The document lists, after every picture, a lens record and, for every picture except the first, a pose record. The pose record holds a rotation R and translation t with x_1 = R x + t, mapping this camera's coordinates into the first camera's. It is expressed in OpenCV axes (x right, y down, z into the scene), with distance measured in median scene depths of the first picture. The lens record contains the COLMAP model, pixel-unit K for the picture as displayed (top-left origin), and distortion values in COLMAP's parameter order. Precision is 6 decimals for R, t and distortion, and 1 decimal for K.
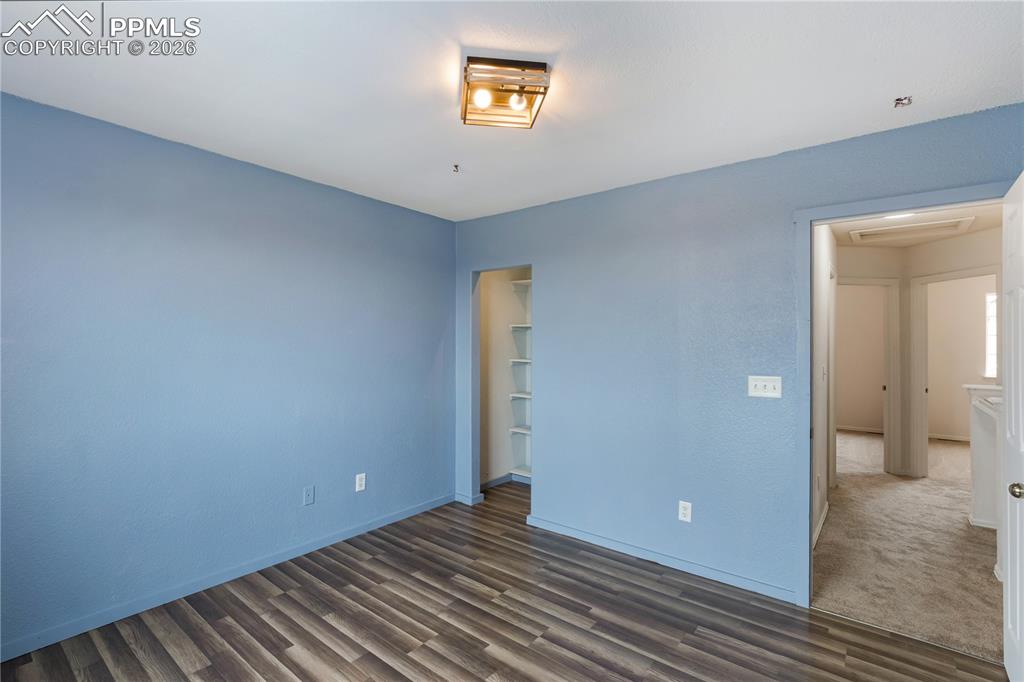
lens RADIAL K [[476.4, 0, 503.4], [0, 476.4, 342.9], [0, 0, 1]] dist [-0.004057, 0.000079]
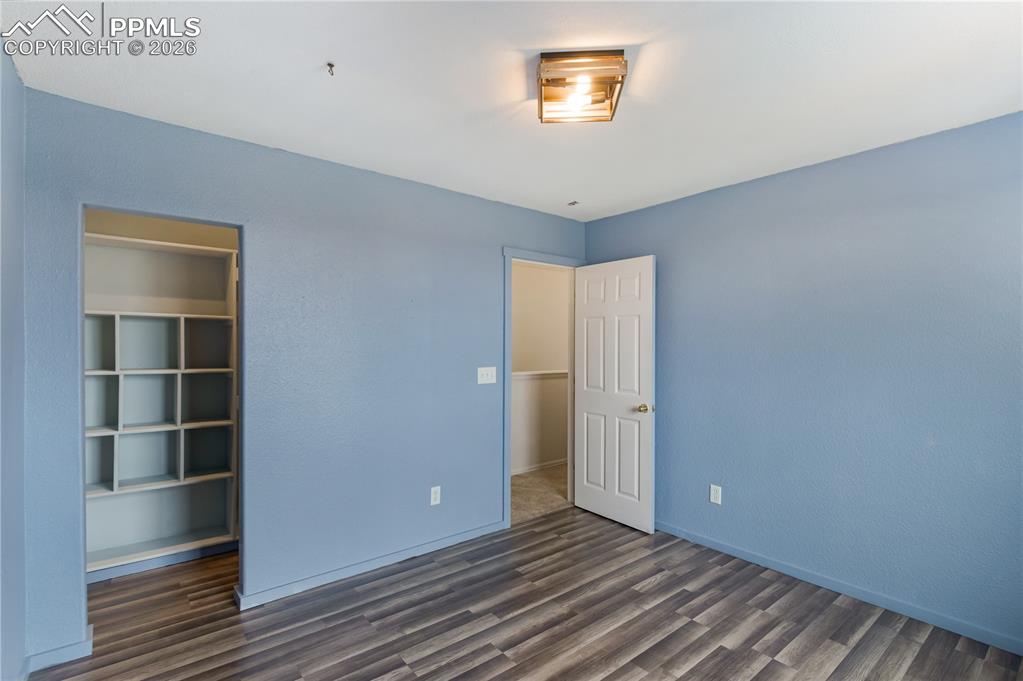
lens RADIAL K [[476.0, 0, 503.6], [0, 476.0, 338.2], [0, 0, 1]] dist [-0.004057, 0.000079]
pose [[0.223146, -0.000819, 0.974785, -0.728463], [-0.001511, 0.999998, 0.001186, -0.012237], [-0.974784, -0.001737, 0.223144, 0.672076]]
